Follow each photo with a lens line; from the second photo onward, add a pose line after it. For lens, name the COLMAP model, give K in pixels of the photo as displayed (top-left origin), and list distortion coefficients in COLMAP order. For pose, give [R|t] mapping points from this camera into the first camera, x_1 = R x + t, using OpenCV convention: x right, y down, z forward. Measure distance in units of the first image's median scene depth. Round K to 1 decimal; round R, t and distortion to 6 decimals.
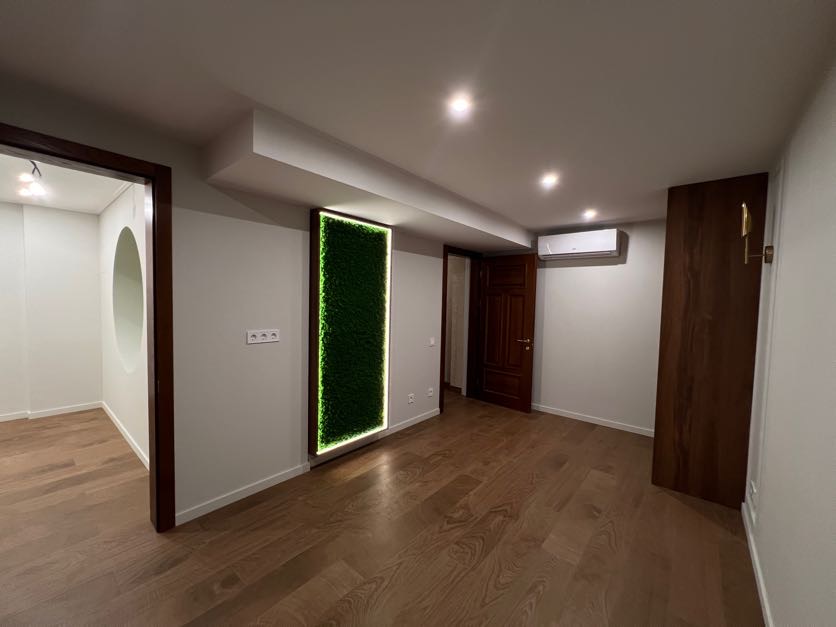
lens RADIAL K [[337.6, 0, 412.9], [0, 337.6, 314.9], [0, 0, 1]] dist [-0.001211, -0.000039]
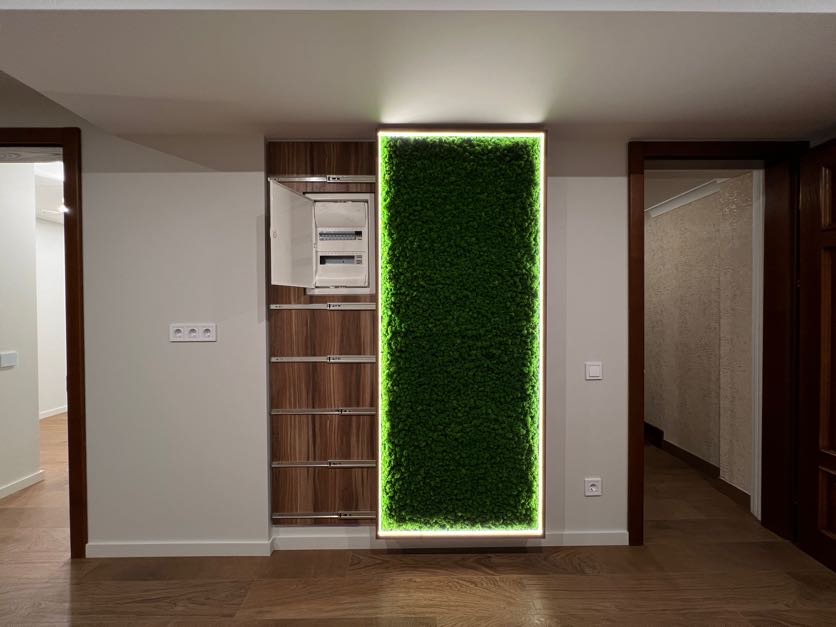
lens RADIAL K [[334.5, 0, 418.7], [0, 334.5, 306.2], [0, 0, 1]] dist [-0.001441, 0.000047]
pose [[0.657347, -0.017187, -0.753392, 0.212793], [-0.020927, 0.998938, -0.041048, 0.031416], [0.753297, 0.042749, 0.656290, 0.635723]]
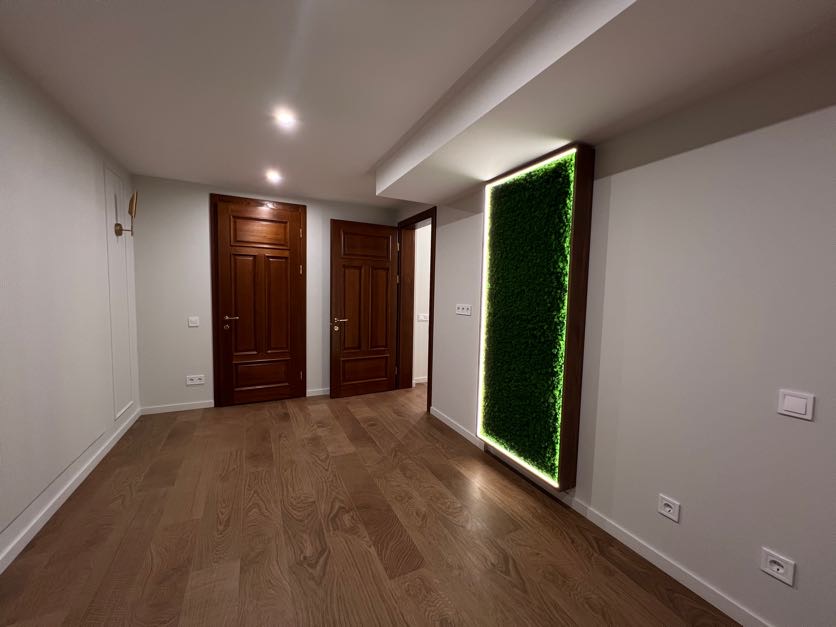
lens RADIAL K [[333.0, 0, 418.0], [0, 333.0, 313.5], [0, 0, 1]] dist [0.000436, 0.000156]
pose [[-0.390160, 0.029725, -0.920267, 0.657896], [-0.077099, 0.994914, 0.064823, 0.010888], [0.917513, 0.096243, -0.385884, 1.161054]]
